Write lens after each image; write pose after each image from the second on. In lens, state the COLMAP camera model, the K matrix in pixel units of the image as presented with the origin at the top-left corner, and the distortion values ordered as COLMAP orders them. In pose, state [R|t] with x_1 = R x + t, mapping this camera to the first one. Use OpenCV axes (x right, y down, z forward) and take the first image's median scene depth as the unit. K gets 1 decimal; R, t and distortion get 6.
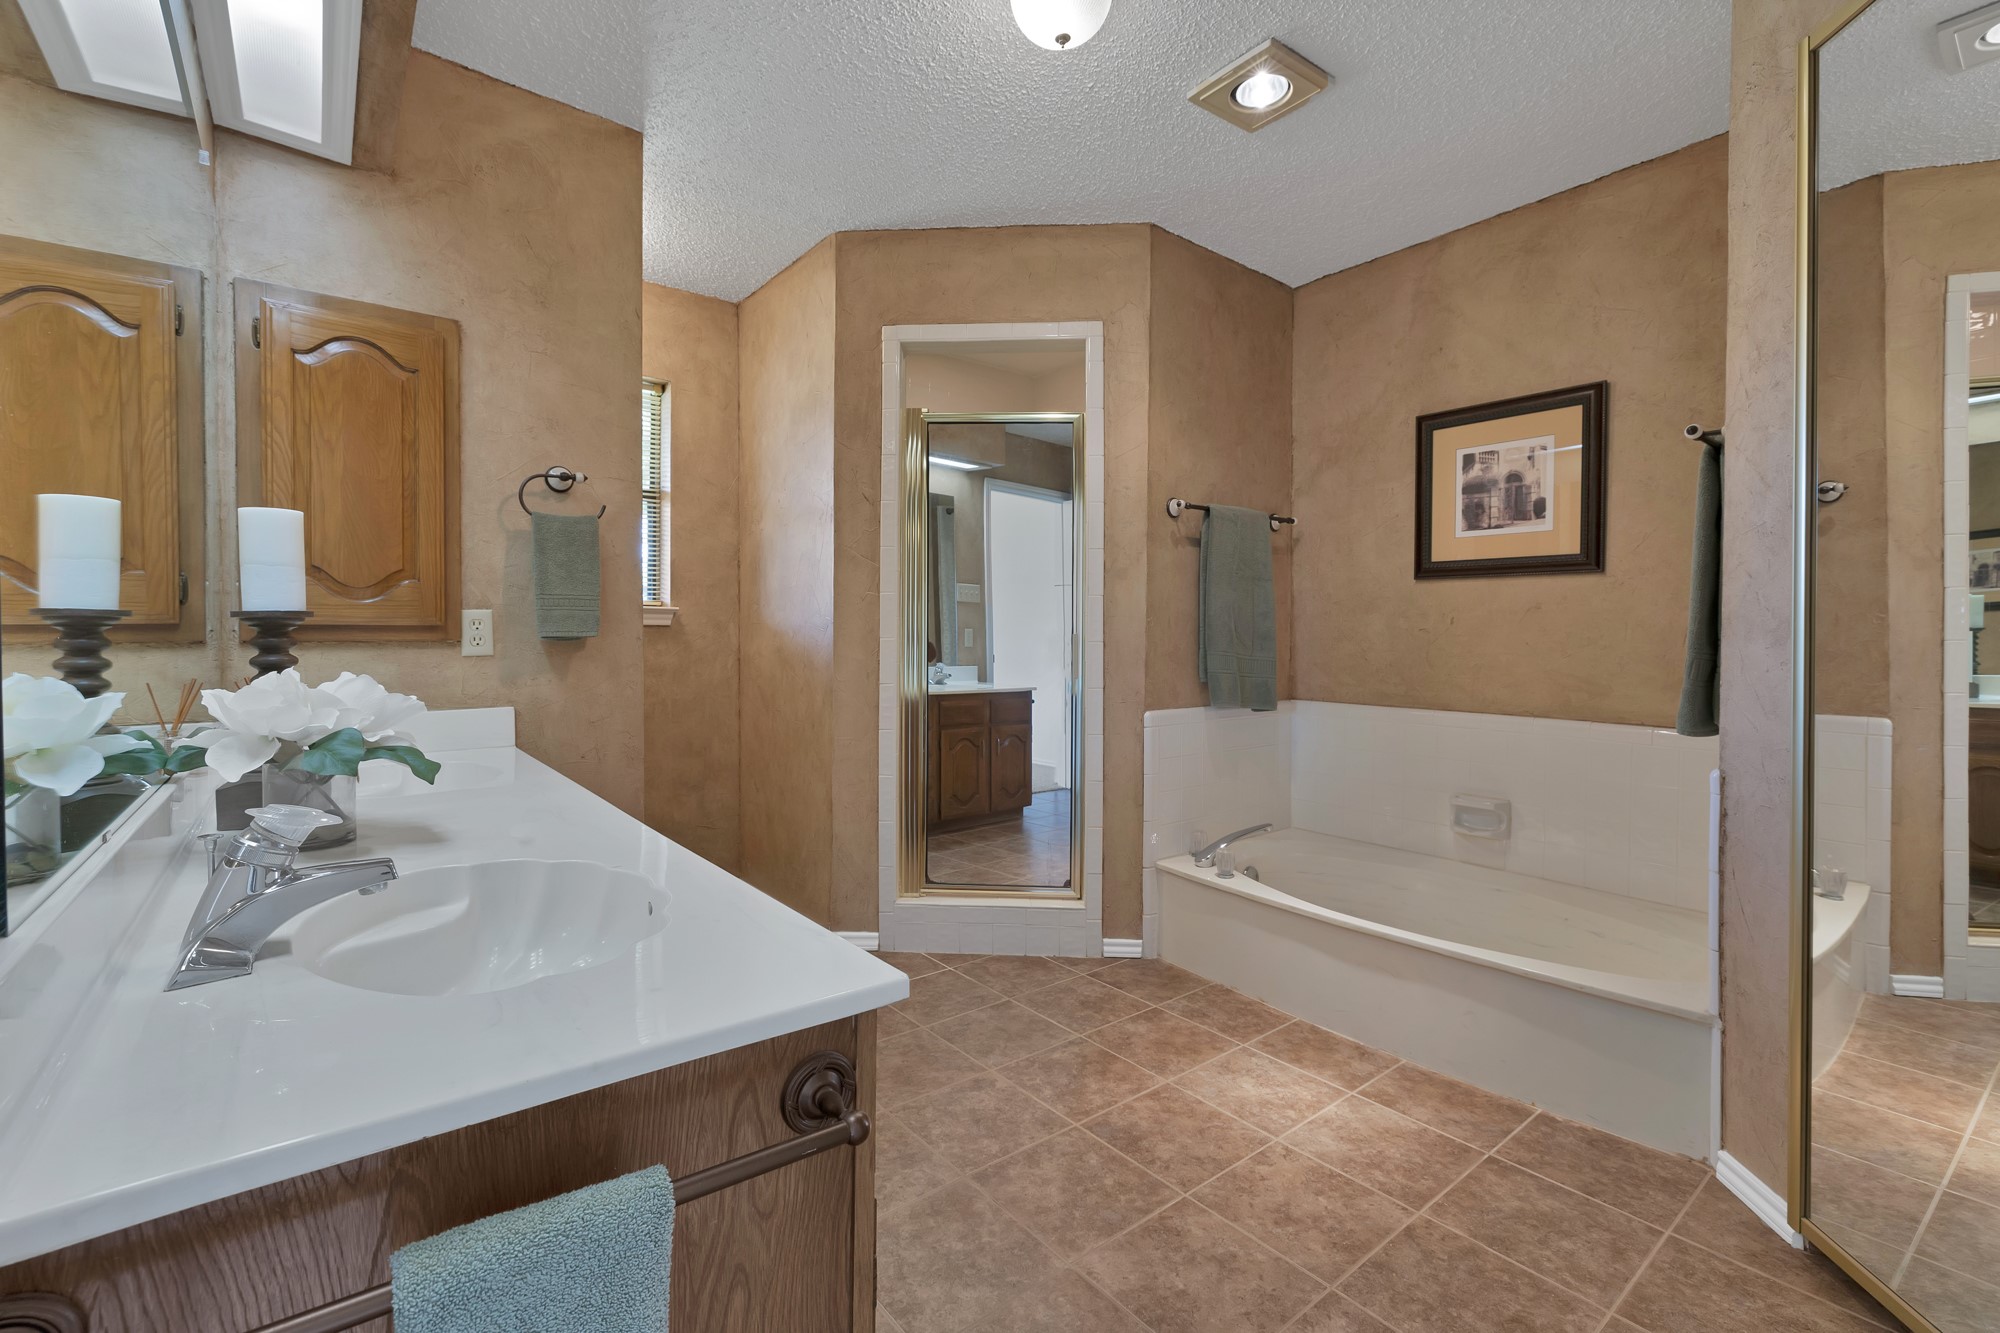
lens RADIAL K [[871.9, 0, 997.1], [0, 871.9, 651.8], [0, 0, 1]] dist [-0.001493, -0.000485]
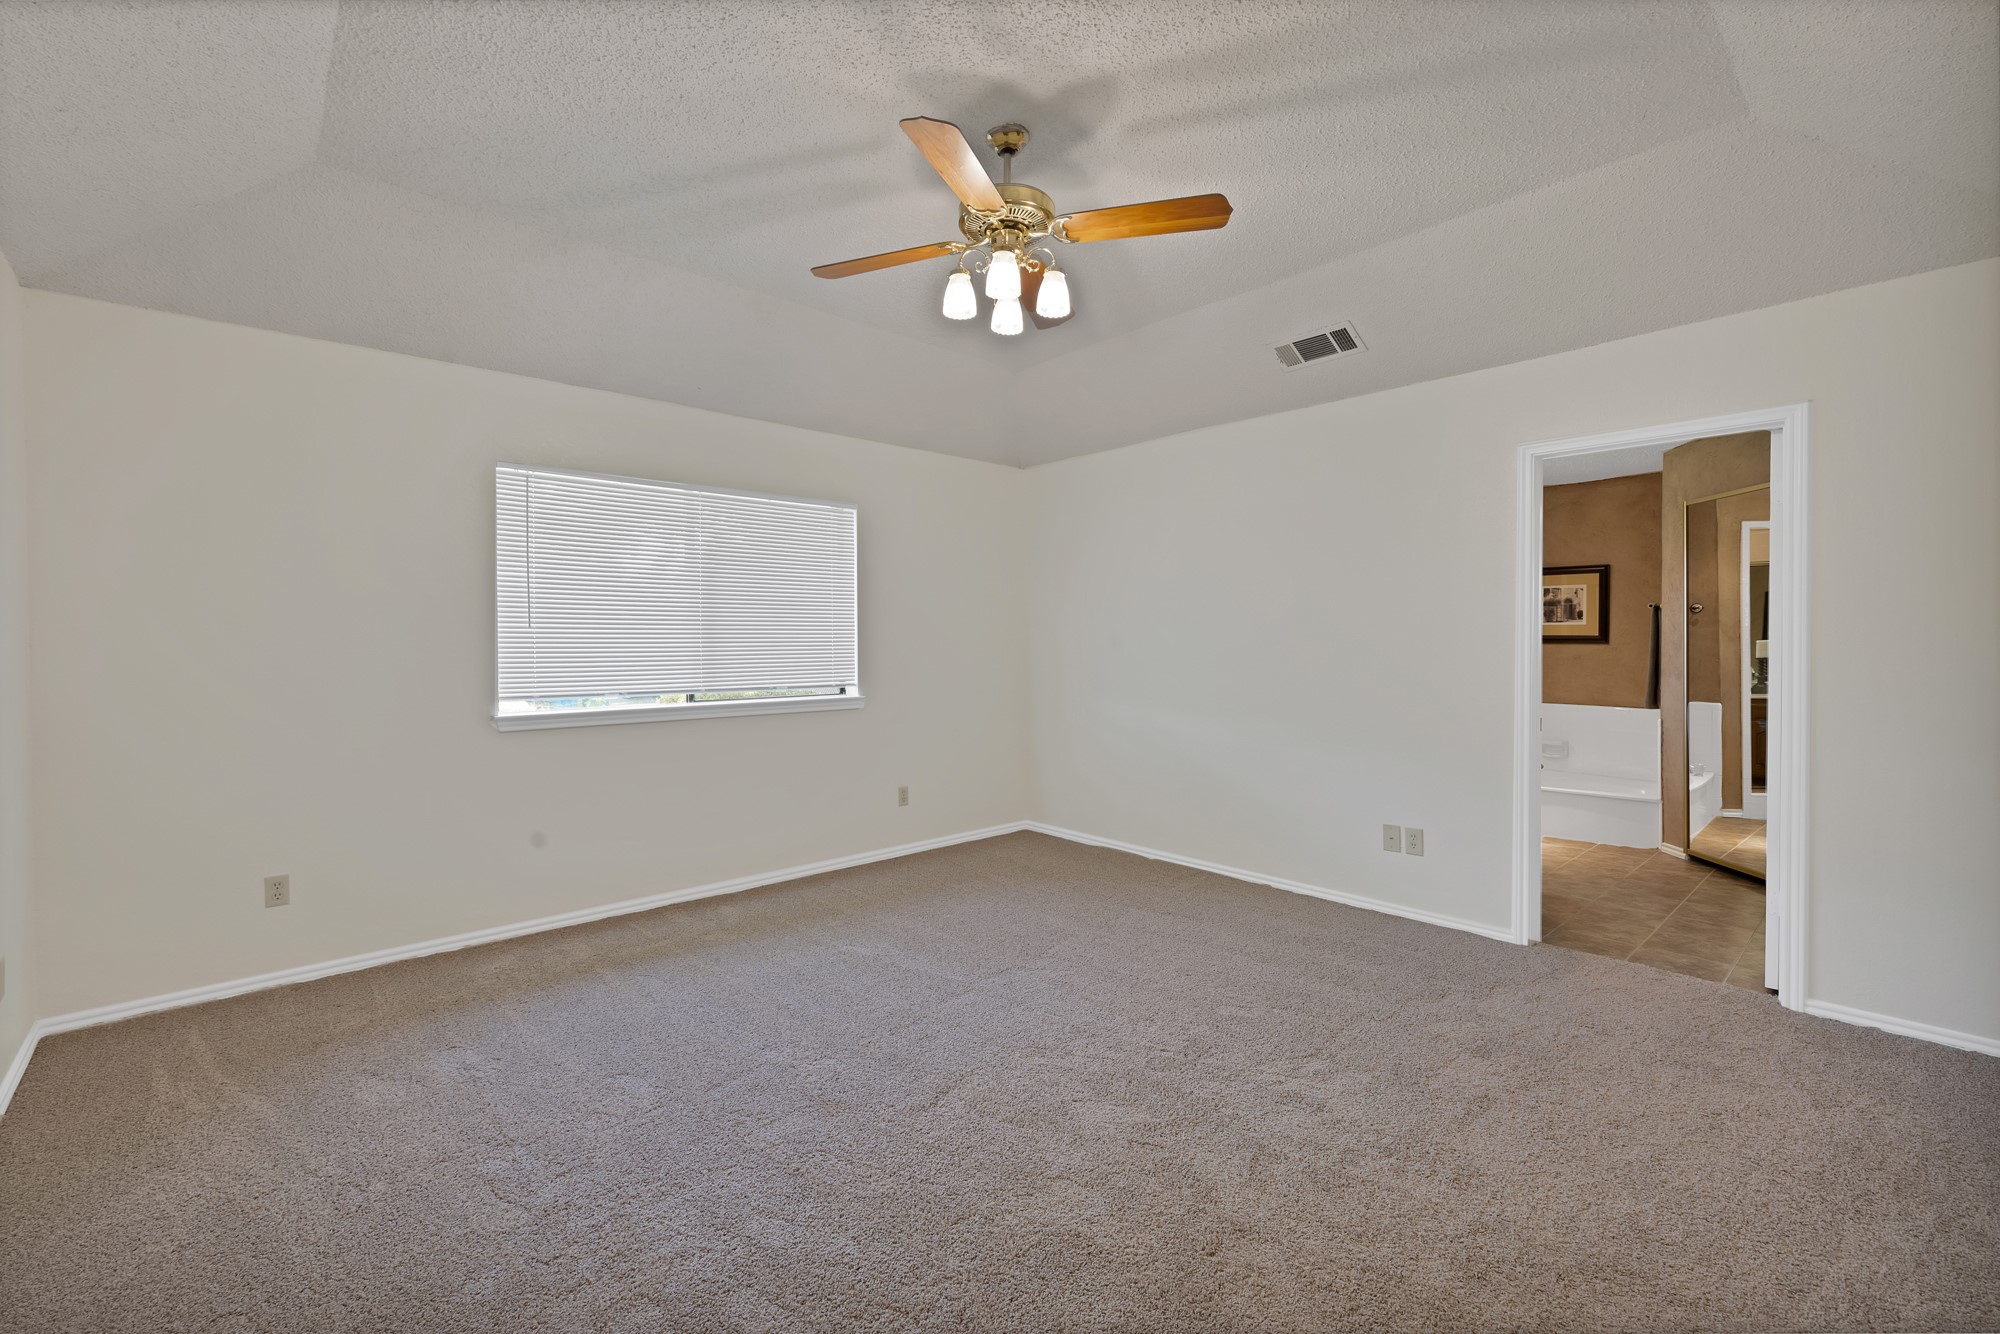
lens RADIAL K [[871.9, 0, 998.8], [0, 871.9, 661.7], [0, 0, 1]] dist [-0.001493, -0.000485]
pose [[0.996819, -0.012854, 0.078660, -1.115619], [0.012212, 0.999888, 0.008646, -0.079495], [-0.078763, -0.007658, 0.996864, -1.204269]]
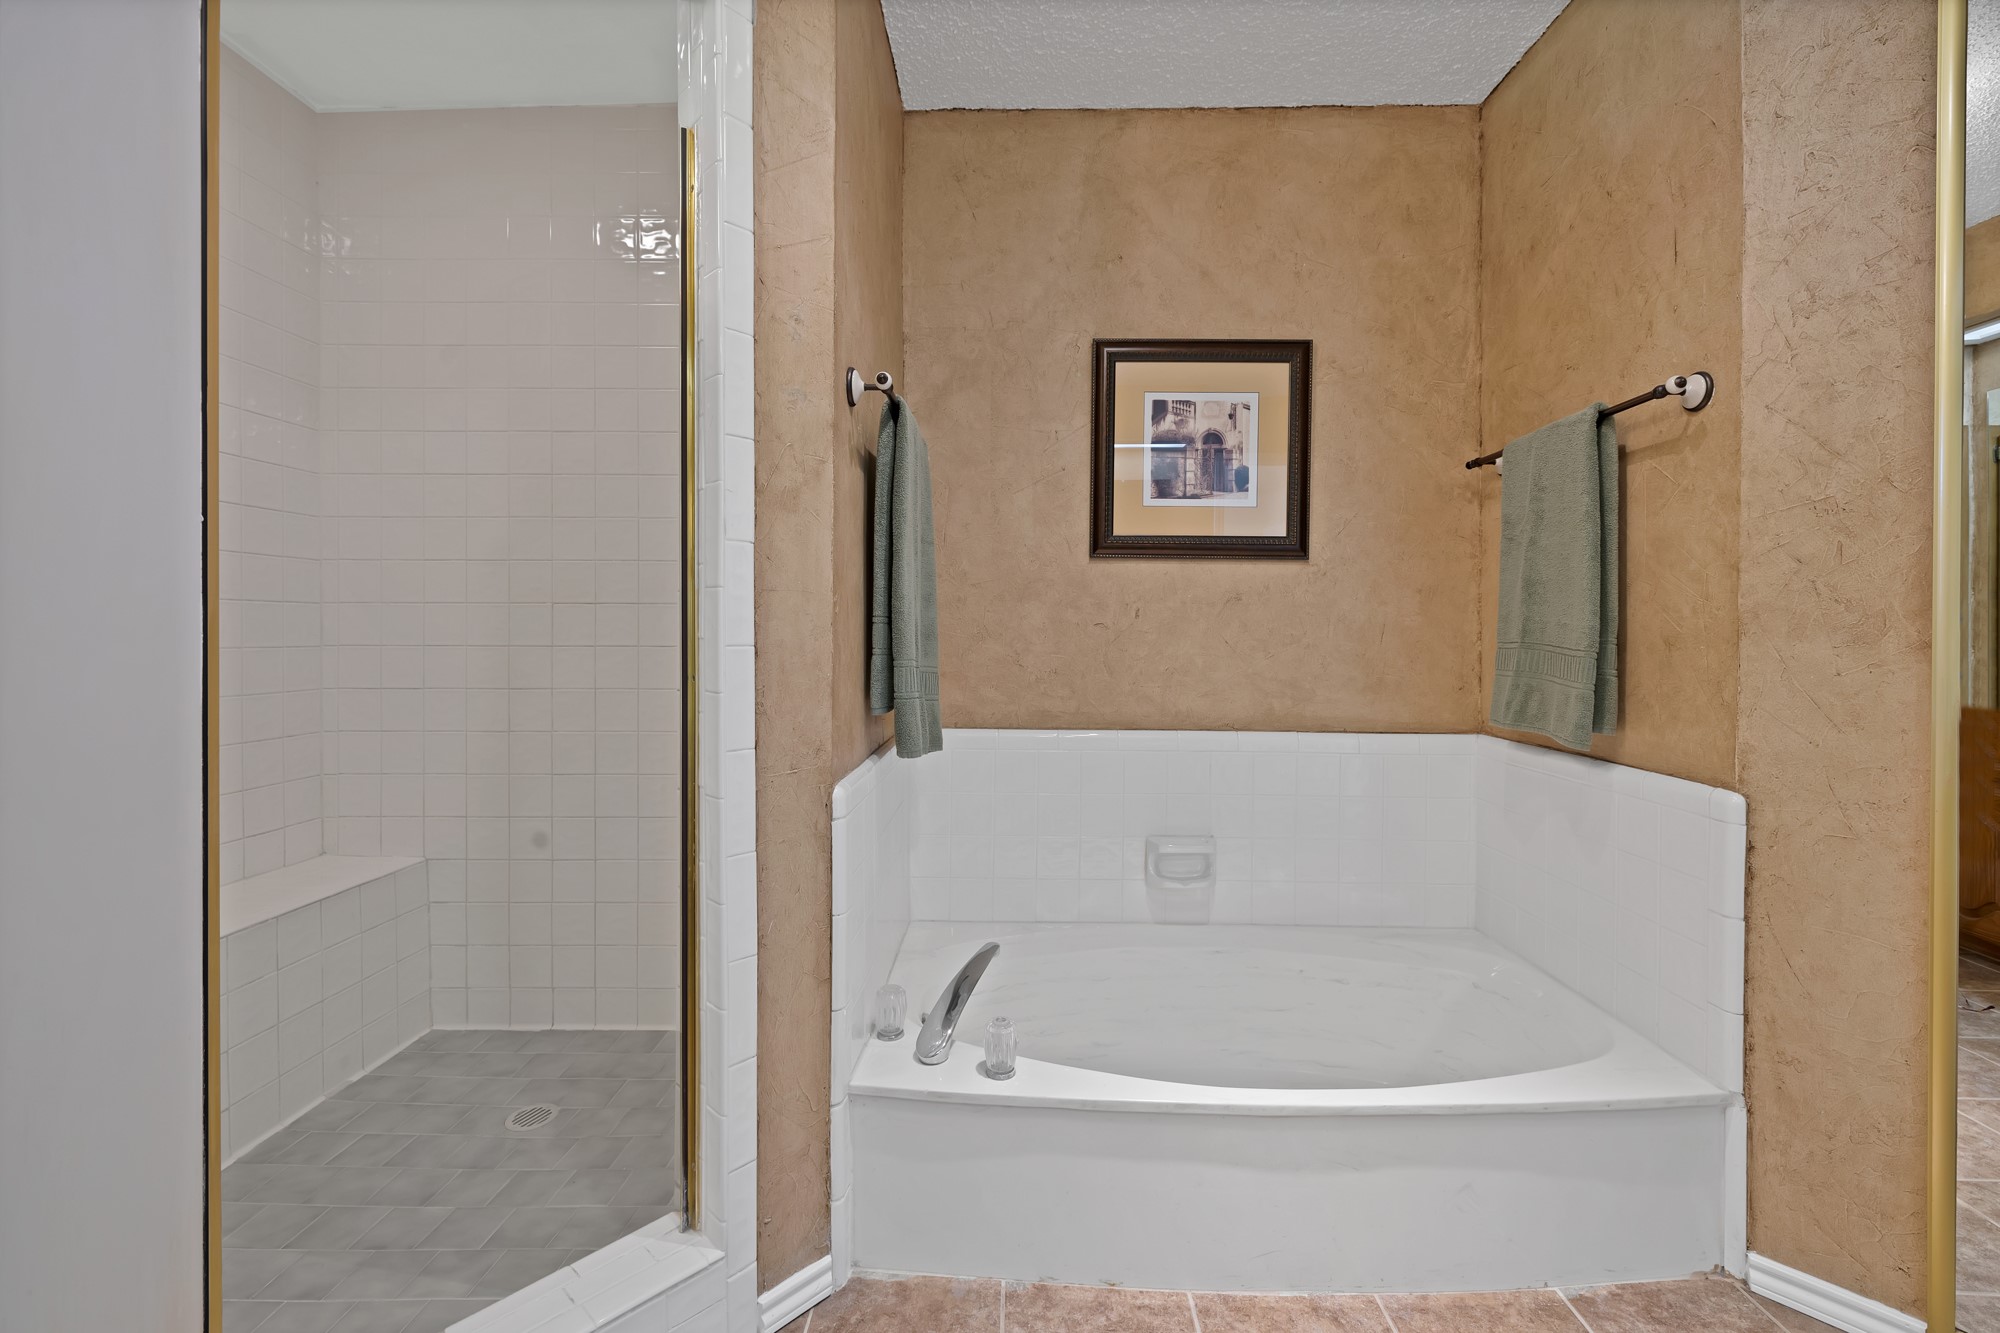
lens RADIAL K [[871.9, 0, 1035.1], [0, 871.9, 641.6], [0, 0, 1]] dist [-0.001493, -0.000485]
pose [[0.625952, -0.007090, 0.779829, -0.149445], [0.014037, 0.999899, -0.002176, -0.010984], [-0.779735, 0.012309, 0.625989, 0.640372]]
